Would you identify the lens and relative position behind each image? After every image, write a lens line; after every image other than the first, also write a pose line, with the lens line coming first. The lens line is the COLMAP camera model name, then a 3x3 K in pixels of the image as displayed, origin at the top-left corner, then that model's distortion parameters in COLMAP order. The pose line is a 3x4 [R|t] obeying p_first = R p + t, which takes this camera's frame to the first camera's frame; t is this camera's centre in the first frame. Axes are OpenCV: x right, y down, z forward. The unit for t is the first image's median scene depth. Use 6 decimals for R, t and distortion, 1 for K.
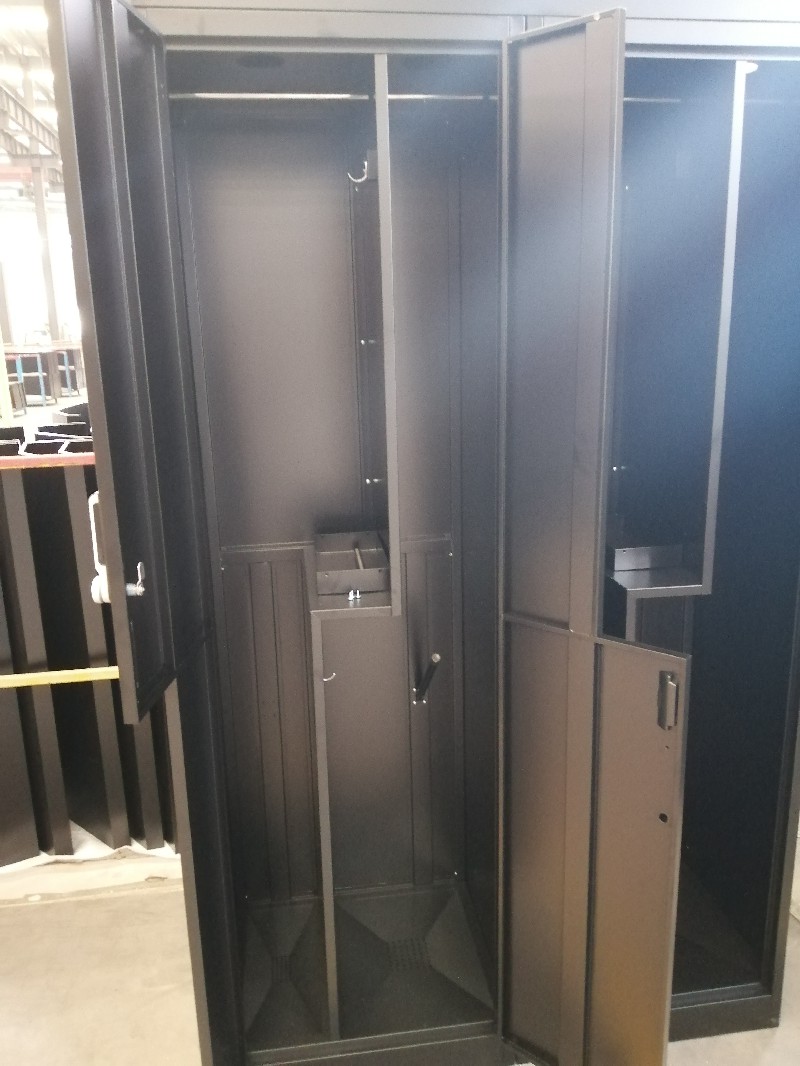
lens RADIAL K [[823.2, 0, 399.2], [0, 823.2, 535.7], [0, 0, 1]] dist [-0.004515, -0.002735]
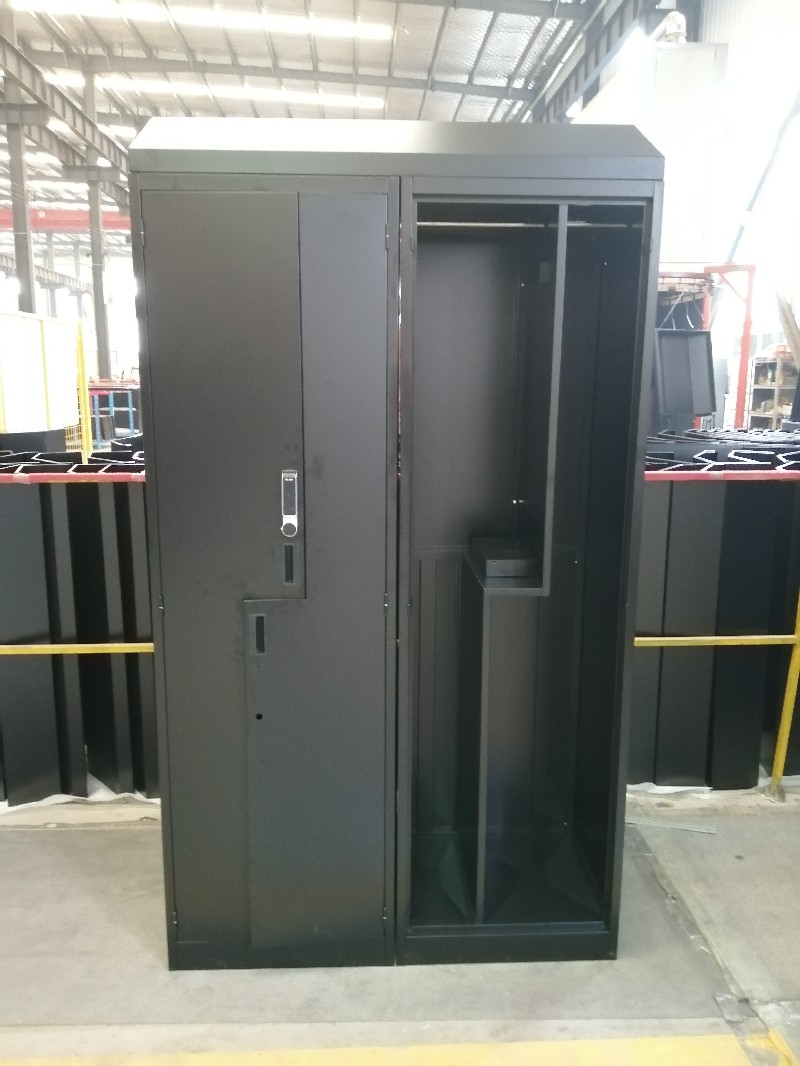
lens RADIAL K [[825.0, 0, 398.9], [0, 825.0, 529.5], [0, 0, 1]] dist [0.005265, 0.000555]
pose [[0.994471, 0.047997, -0.093404, 0.165682], [-0.053670, 0.996802, -0.059203, 0.036544], [0.090263, 0.063888, 0.993867, -0.215355]]
